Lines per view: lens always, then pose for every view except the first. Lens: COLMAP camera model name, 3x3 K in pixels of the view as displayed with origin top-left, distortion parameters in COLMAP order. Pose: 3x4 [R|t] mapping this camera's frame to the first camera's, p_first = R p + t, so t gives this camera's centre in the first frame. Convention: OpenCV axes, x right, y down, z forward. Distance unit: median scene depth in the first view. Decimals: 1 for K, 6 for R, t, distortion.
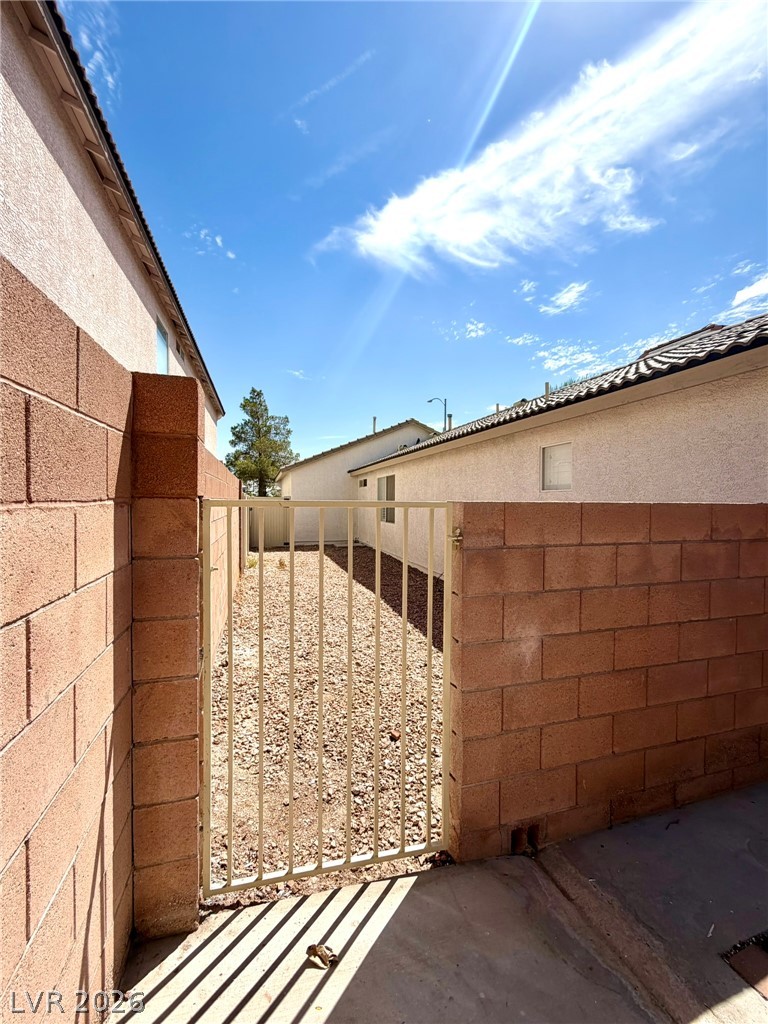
lens RADIAL K [[417.6, 0, 376.4], [0, 417.6, 509.6], [0, 0, 1]] dist [-0.000971, 0.000191]
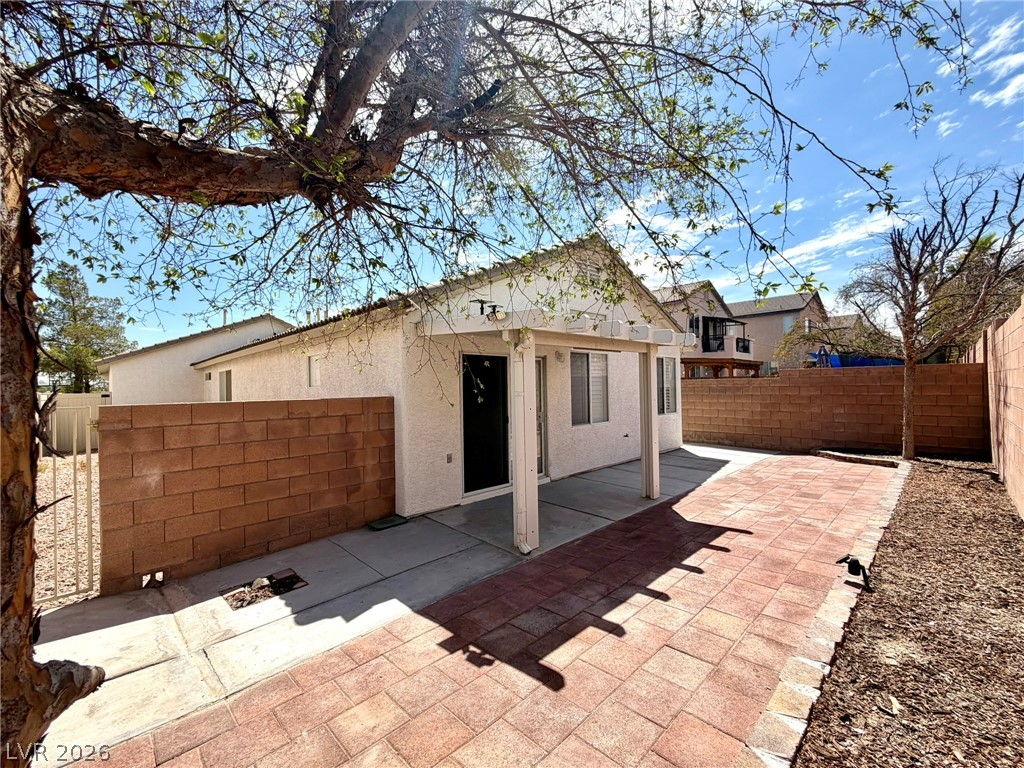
lens RADIAL K [[417.6, 0, 502.7], [0, 417.6, 385.8], [0, 0, 1]] dist [-0.000971, 0.000191]
pose [[0.883460, -0.019848, 0.468086, 0.546768], [0.030983, 0.999390, -0.016101, -0.014430], [-0.467481, 0.028728, 0.883536, -0.903313]]
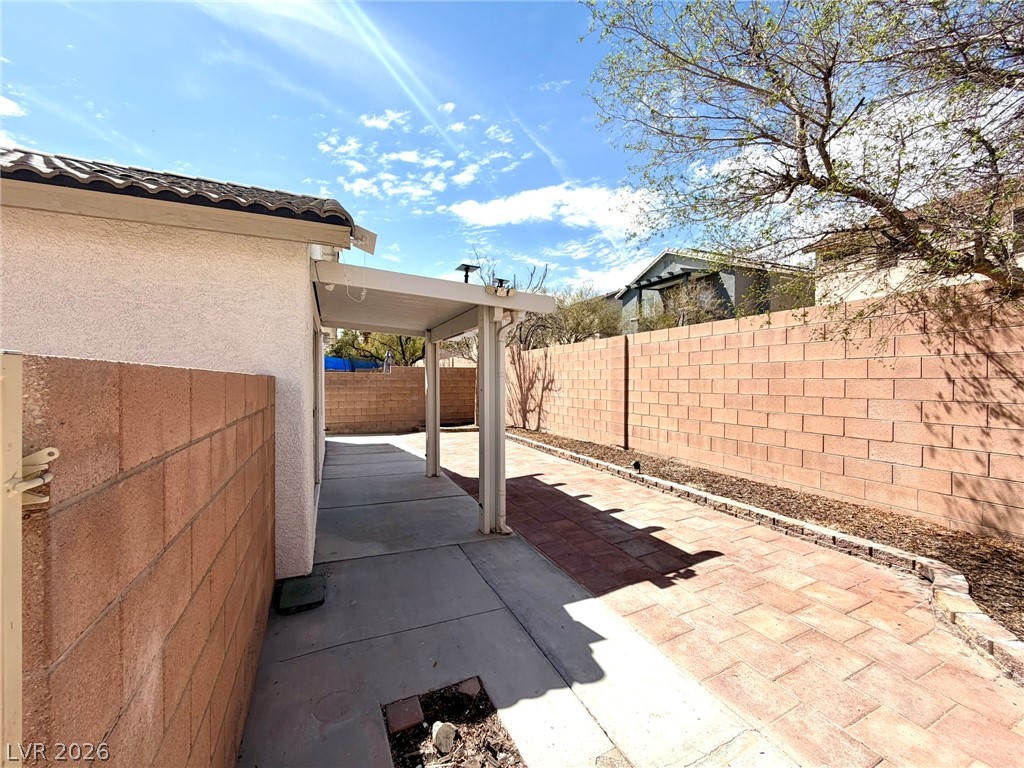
lens RADIAL K [[417.6, 0, 503.5], [0, 417.6, 381.4], [0, 0, 1]] dist [-0.000971, 0.000191]
pose [[-0.131630, -0.006481, 0.991278, -0.080036], [0.019569, 0.999767, 0.009135, 0.004269], [-0.991106, 0.020601, -0.131473, 0.404124]]
